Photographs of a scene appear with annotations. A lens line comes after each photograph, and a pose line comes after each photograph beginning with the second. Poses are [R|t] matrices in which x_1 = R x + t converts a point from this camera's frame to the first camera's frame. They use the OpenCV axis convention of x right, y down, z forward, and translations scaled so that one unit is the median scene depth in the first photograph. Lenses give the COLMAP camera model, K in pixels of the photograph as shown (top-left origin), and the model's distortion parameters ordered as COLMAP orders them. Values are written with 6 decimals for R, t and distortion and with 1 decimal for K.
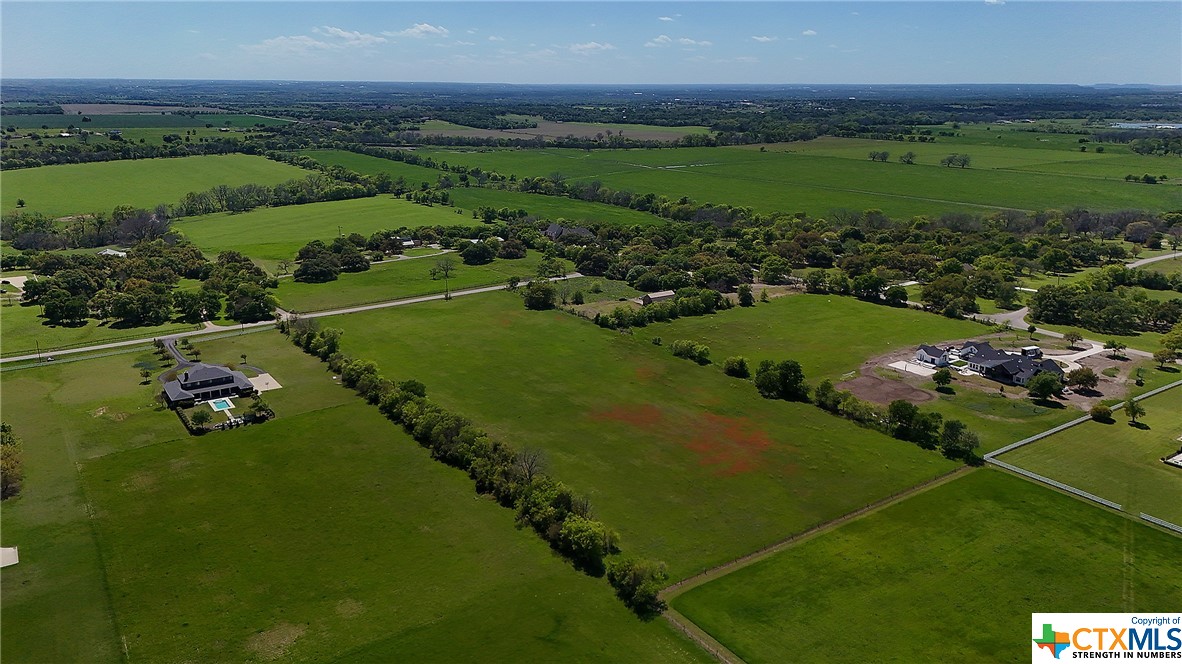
lens RADIAL K [[858.7, 0, 591.0], [0, 858.7, 332.0], [0, 0, 1]] dist [0.108984, -0.136379]
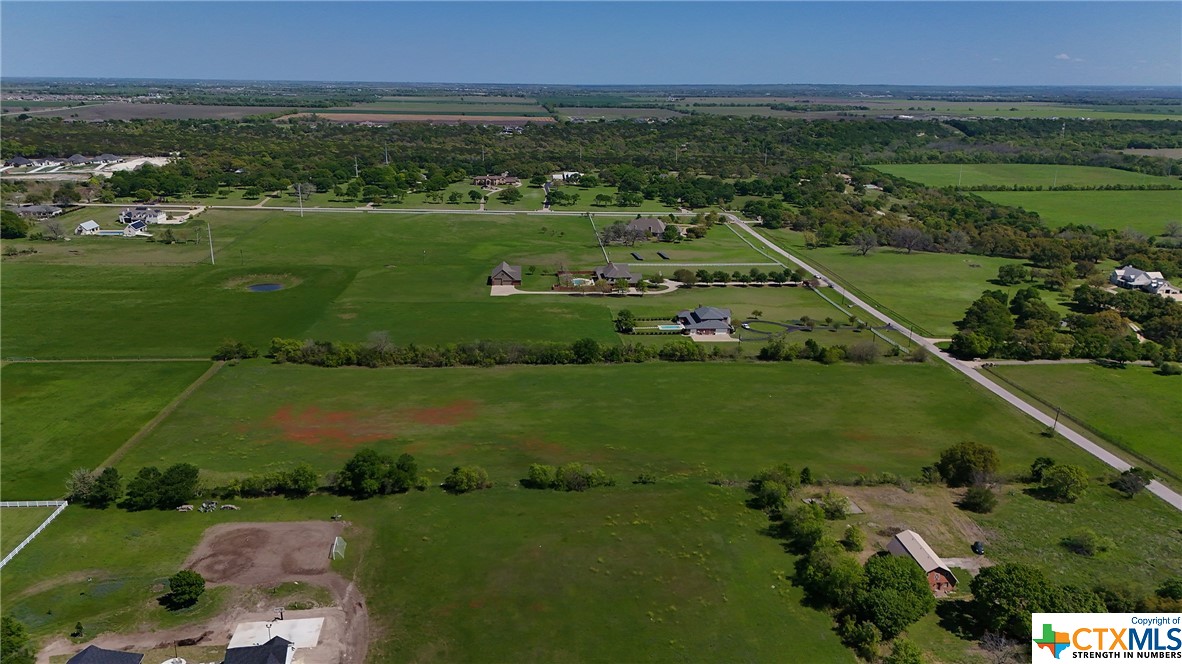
lens RADIAL K [[858.7, 0, 591.0], [0, 858.7, 332.0], [0, 0, 1]] dist [0.108984, -0.136379]
pose [[-0.493631, 0.232813, -0.837930, 0.700523], [-0.251882, 0.883932, 0.393980, -0.378222], [0.832397, 0.405540, -0.377694, 1.344625]]
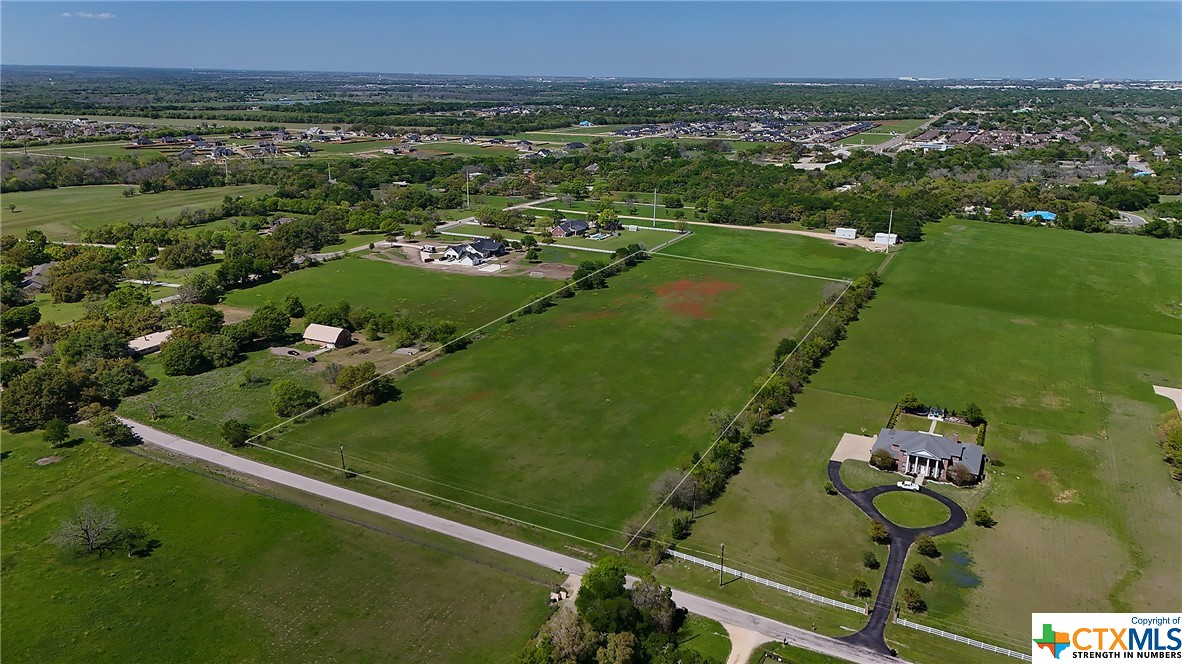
lens RADIAL K [[858.7, 0, 591.0], [0, 858.7, 332.0], [0, 0, 1]] dist [0.108984, -0.136379]
pose [[-0.485680, -0.261341, 0.834156, -0.903228], [0.226737, 0.883939, 0.408954, -0.407579], [-0.844219, 0.387755, -0.370056, 1.487975]]
